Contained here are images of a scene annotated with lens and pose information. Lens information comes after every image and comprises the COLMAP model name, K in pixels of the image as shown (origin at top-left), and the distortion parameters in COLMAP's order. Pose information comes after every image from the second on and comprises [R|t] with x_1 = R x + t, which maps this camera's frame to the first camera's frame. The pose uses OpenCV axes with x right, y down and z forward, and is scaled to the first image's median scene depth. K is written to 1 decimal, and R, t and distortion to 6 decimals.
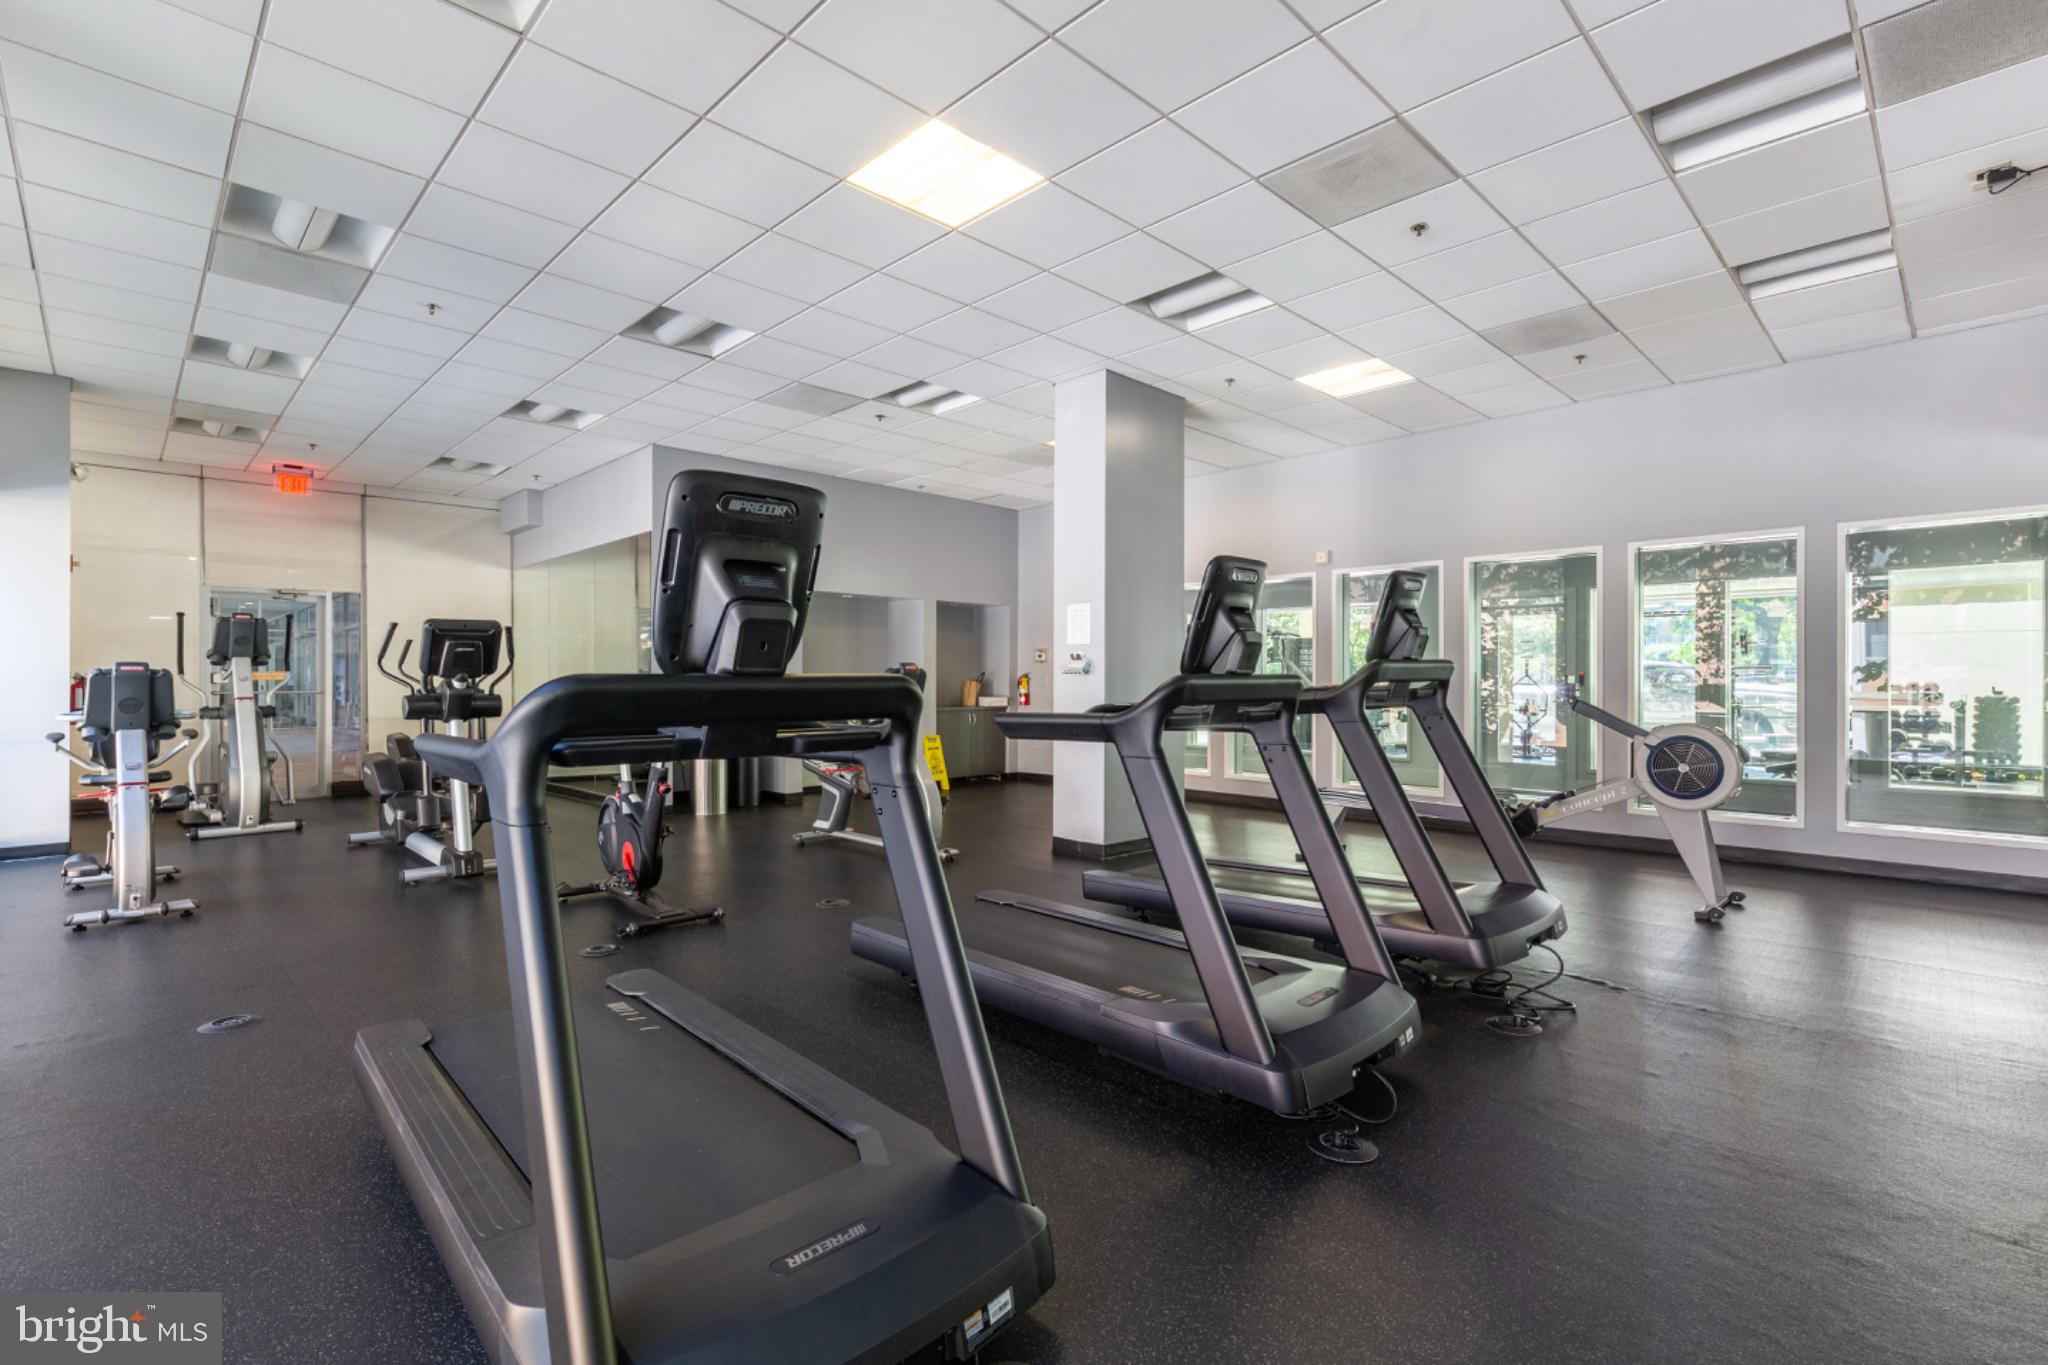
lens RADIAL K [[932.8, 0, 1024.0], [0, 932.8, 682.5], [0, 0, 1]] dist [-0.014239, 0.005413]
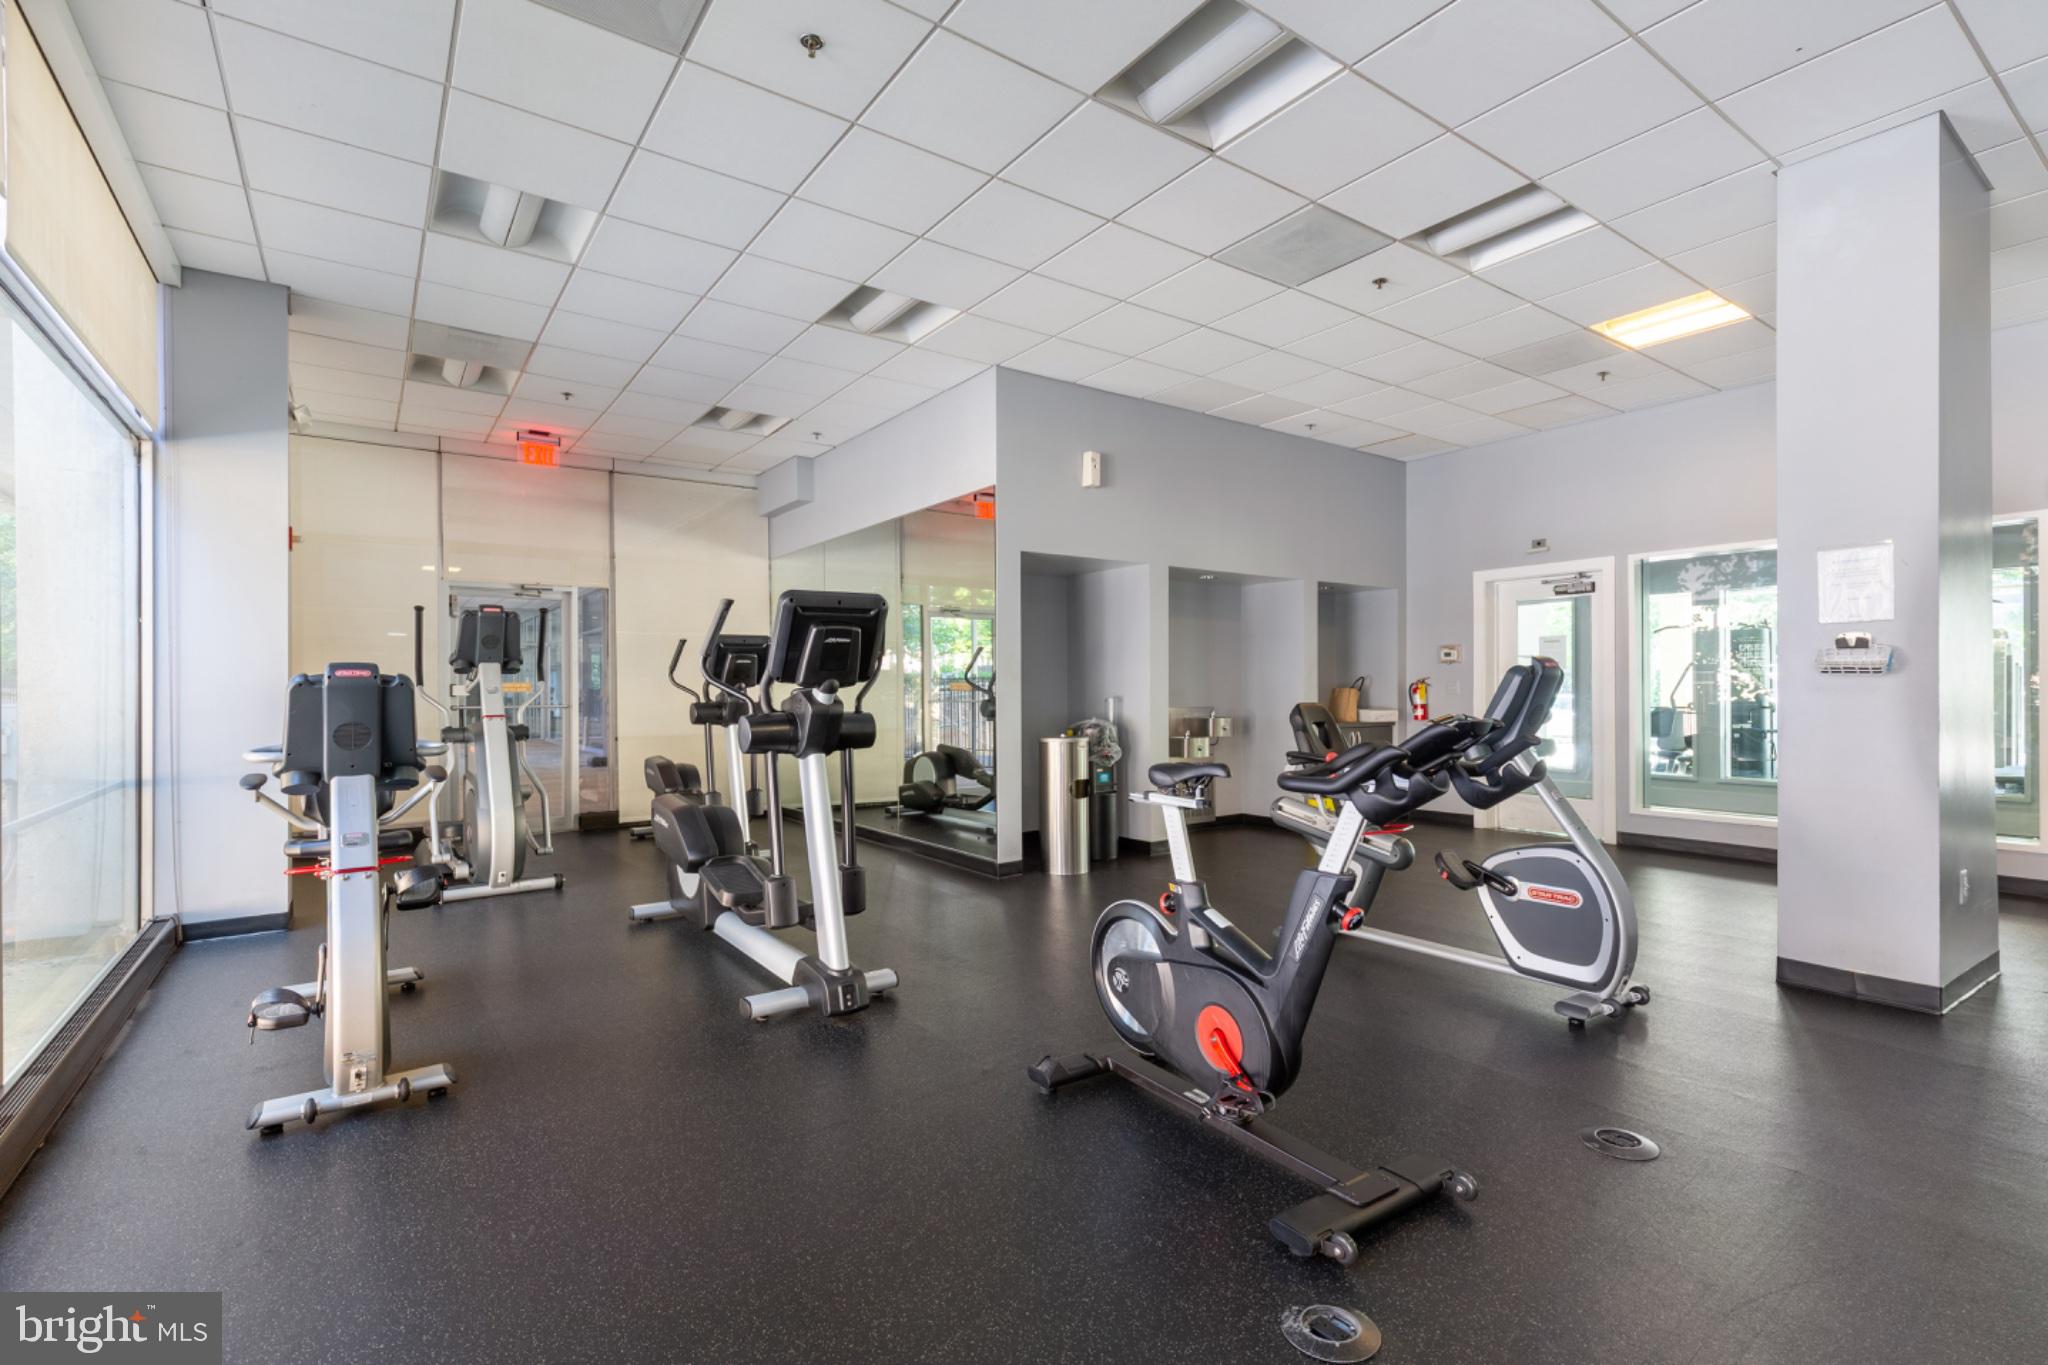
lens RADIAL K [[932.9, 0, 1020.4], [0, 932.9, 687.6], [0, 0, 1]] dist [0.007308, -0.000057]
pose [[0.986706, -0.006196, -0.162394, -0.292971], [0.005612, 0.999976, -0.004053, -0.000894], [0.162416, 0.003088, 0.986718, 0.313680]]
